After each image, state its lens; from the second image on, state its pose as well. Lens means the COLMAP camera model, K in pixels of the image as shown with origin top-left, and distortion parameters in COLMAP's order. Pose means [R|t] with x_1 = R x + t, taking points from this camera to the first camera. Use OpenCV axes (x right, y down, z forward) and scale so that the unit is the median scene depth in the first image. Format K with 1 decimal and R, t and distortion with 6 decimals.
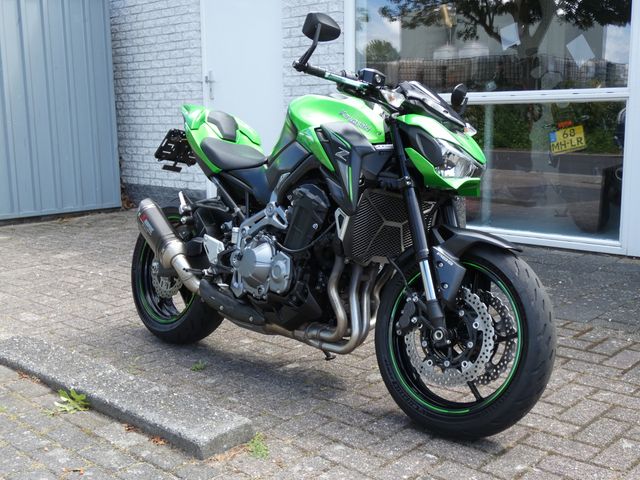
lens RADIAL K [[844.1, 0, 320.0], [0, 844.1, 240.0], [0, 0, 1]] dist [0.002706, 0.005328]
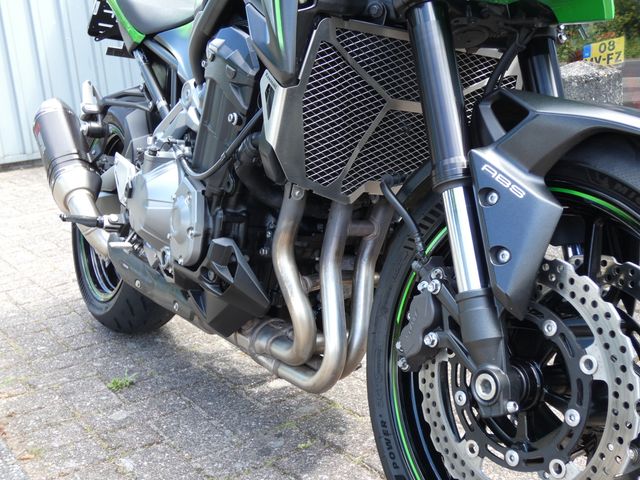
lens RADIAL K [[844.1, 0, 320.0], [0, 844.1, 240.0], [0, 0, 1]] dist [0.002706, 0.005328]
pose [[0.979430, -0.014720, -0.201248, 0.140586], [0.030296, 0.996758, 0.074538, 0.017593], [0.199498, -0.079101, 0.976700, 0.608495]]
